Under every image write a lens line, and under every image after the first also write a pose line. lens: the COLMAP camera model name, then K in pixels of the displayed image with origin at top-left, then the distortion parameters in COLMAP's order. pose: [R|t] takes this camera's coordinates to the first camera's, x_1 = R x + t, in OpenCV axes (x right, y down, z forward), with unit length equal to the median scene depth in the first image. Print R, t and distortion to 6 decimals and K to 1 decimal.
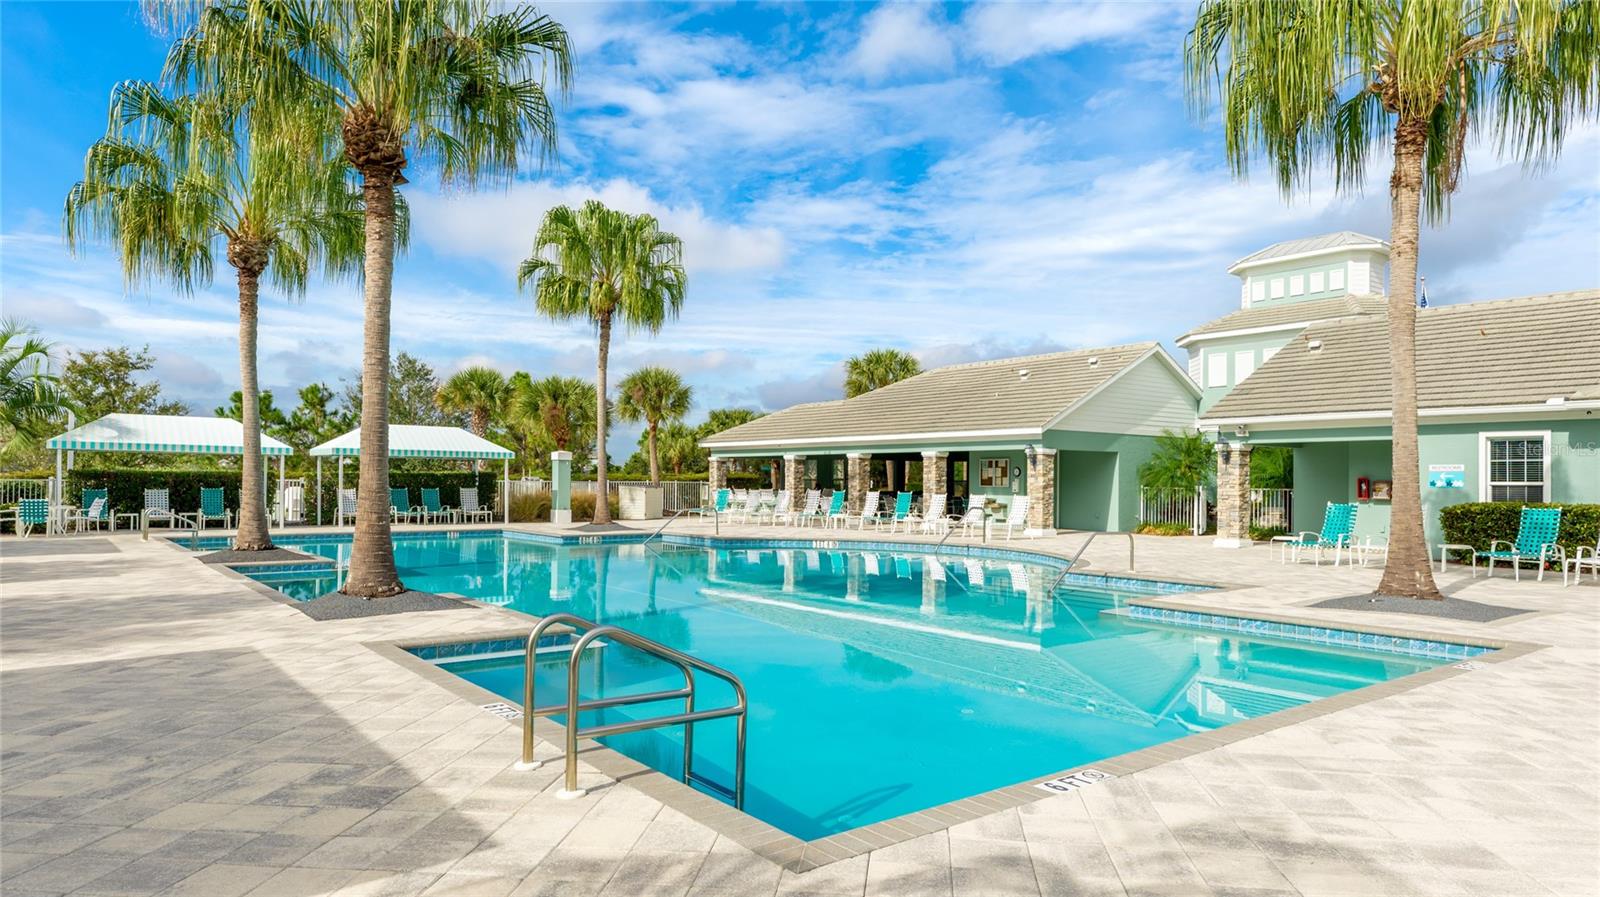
lens RADIAL K [[1000.1, 0, 799.9], [0, 1000.1, 441.8], [0, 0, 1]] dist [0.007204, 0.002062]
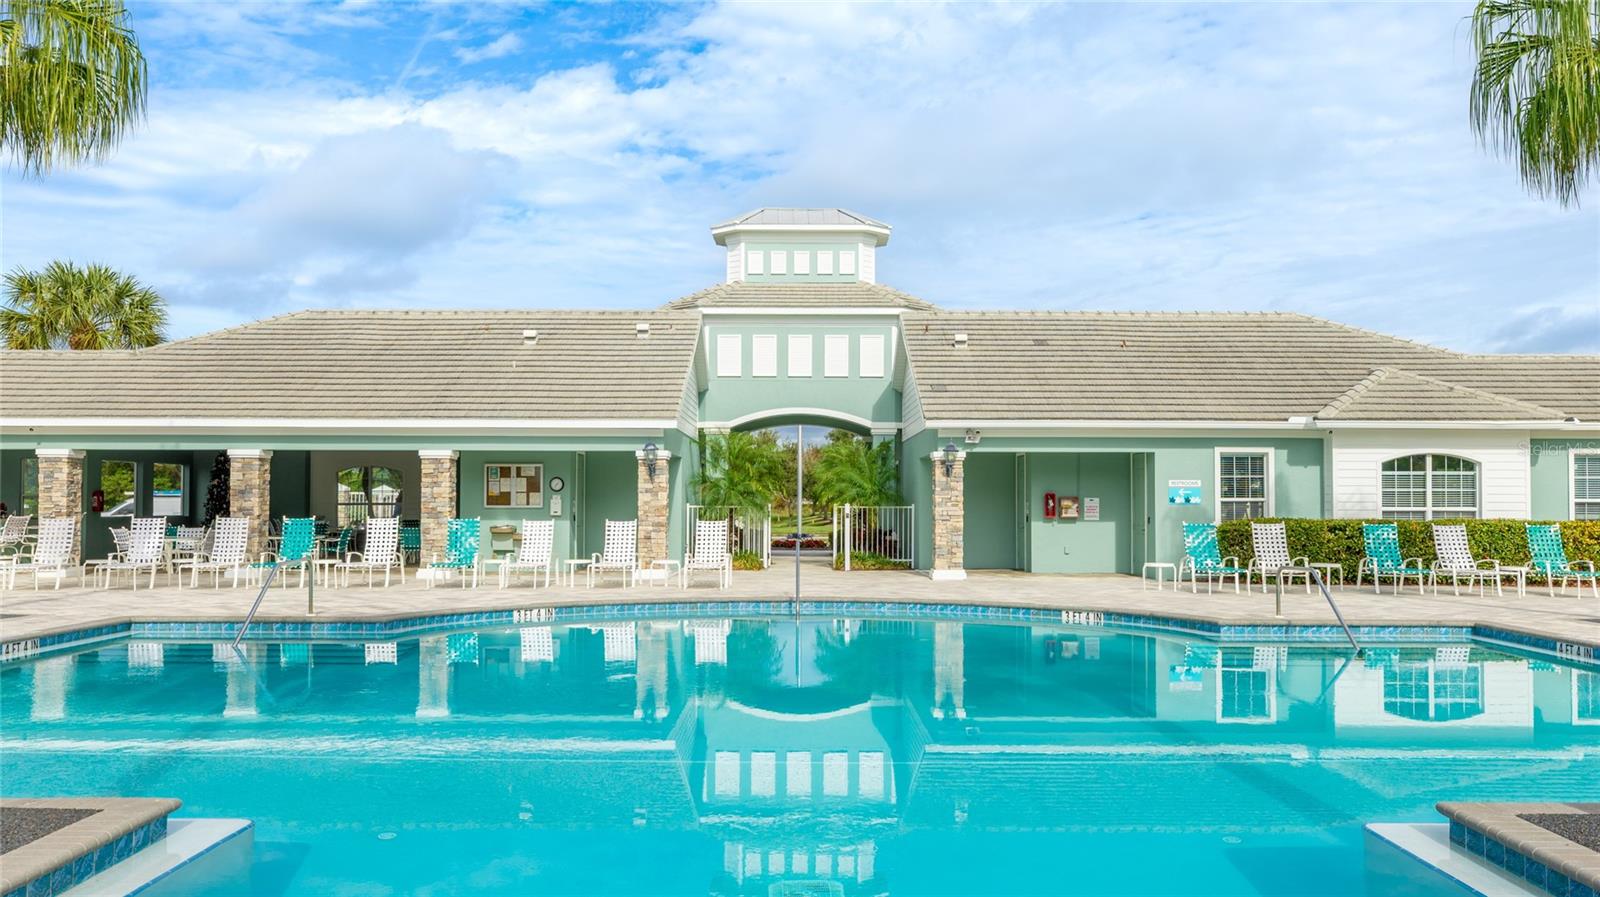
lens RADIAL K [[1255.0, 0, 799.6], [0, 1255.0, 464.9], [0, 0, 1]] dist [0.007043, 0.006080]
pose [[0.610711, 0.018362, 0.791641, -0.381843], [-0.029194, 0.999574, -0.000663, 0.014703], [-0.791315, -0.022707, 0.610987, 0.416109]]
